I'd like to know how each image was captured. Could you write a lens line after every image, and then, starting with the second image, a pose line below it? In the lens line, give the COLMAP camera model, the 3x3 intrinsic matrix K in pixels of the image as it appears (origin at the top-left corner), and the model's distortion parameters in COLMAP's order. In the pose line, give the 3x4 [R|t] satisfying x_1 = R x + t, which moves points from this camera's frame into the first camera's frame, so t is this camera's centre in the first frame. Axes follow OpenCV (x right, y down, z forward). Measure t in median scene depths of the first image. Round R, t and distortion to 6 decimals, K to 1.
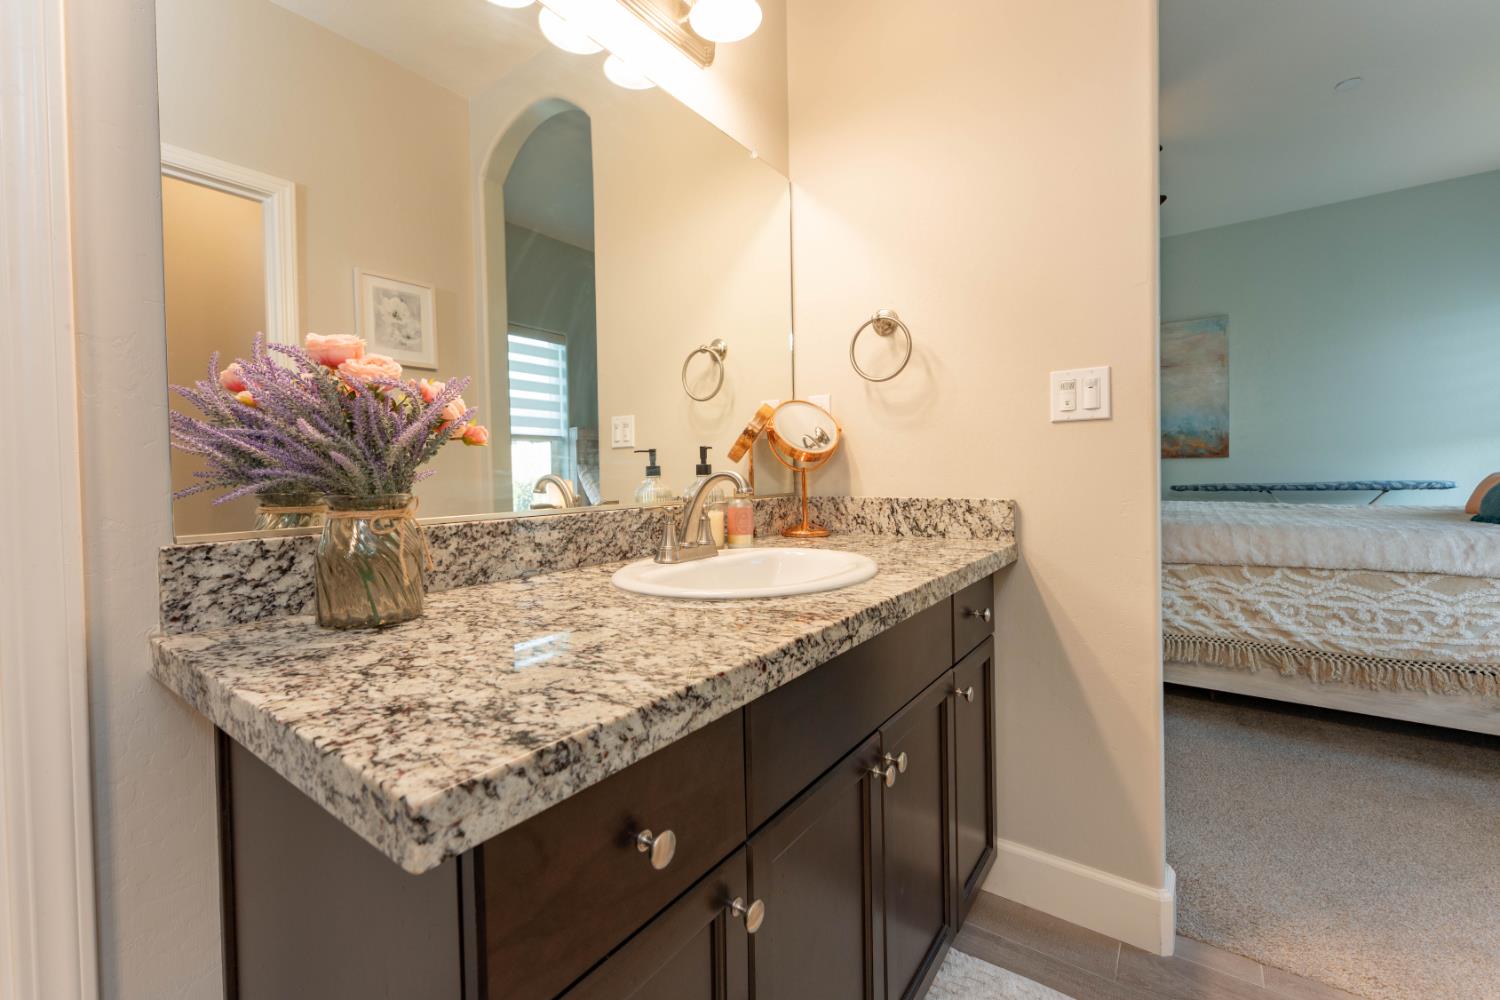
lens RADIAL K [[626.9, 0, 729.1], [0, 626.9, 491.1], [0, 0, 1]] dist [0.001003, -0.000296]
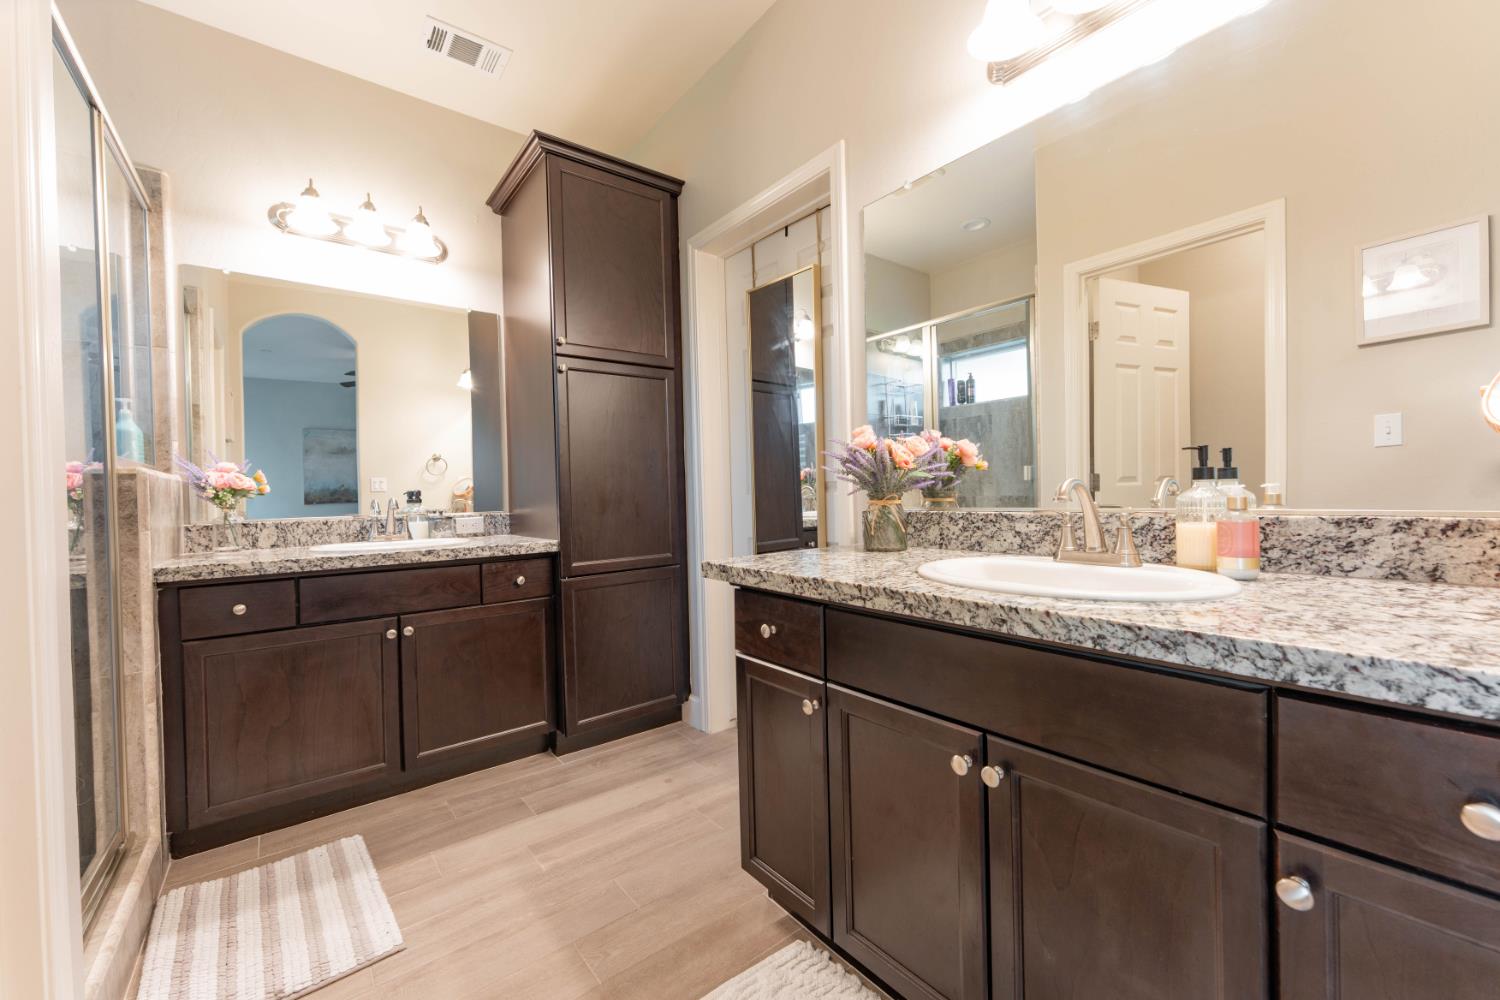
lens RADIAL K [[626.9, 0, 729.1], [0, 626.9, 491.1], [0, 0, 1]] dist [0.001003, -0.000296]
pose [[-0.299956, 0.026186, -0.953594, 1.353597], [0.003262, 0.999645, 0.026425, -0.049852], [0.953948, 0.004816, -0.299935, 0.910428]]
